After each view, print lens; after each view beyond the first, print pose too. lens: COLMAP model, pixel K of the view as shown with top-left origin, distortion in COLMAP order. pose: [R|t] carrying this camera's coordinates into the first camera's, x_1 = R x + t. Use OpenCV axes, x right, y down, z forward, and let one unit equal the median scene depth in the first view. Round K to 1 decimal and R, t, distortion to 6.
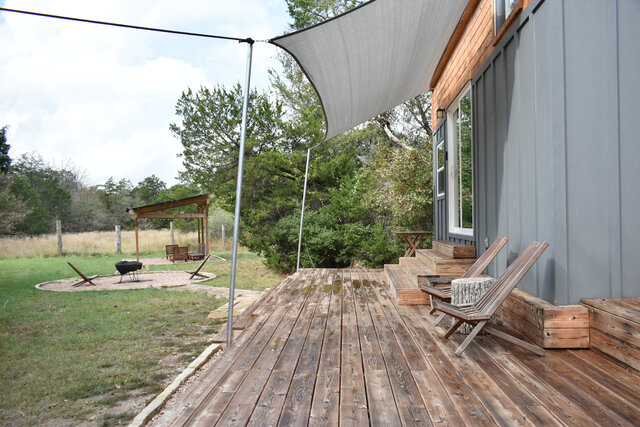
lens RADIAL K [[495.0, 0, 320.8], [0, 495.0, 214.1], [0, 0, 1]] dist [-0.012891, 0.013322]
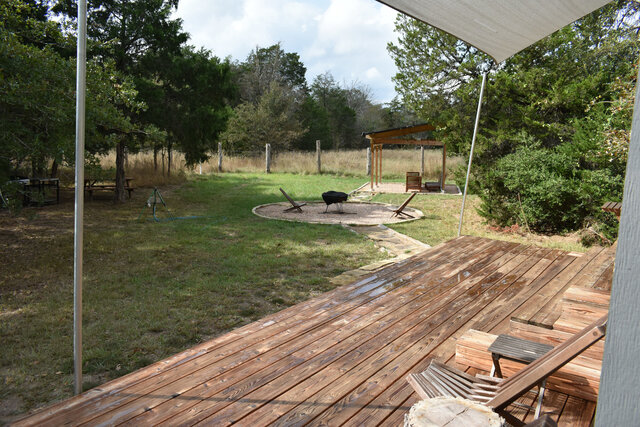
lens RADIAL K [[495.0, 0, 320.7], [0, 495.0, 212.9], [0, 0, 1]] dist [-0.012891, 0.013322]
pose [[0.838498, 0.118712, -0.531817, 0.115150], [-0.030600, 0.984699, 0.171557, -0.031294], [0.544045, -0.127576, 0.829300, 0.165452]]
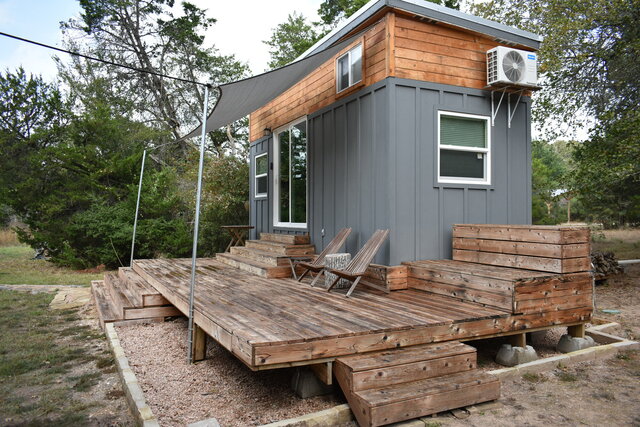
lens RADIAL K [[495.0, 0, 317.8], [0, 495.0, 216.6], [0, 0, 1]] dist [-0.012891, 0.013322]
pose [[0.873028, 0.008102, 0.487604, -0.143303], [-0.014324, 0.999857, 0.009032, -0.000452], [-0.487461, -0.014869, 0.873018, -0.094369]]
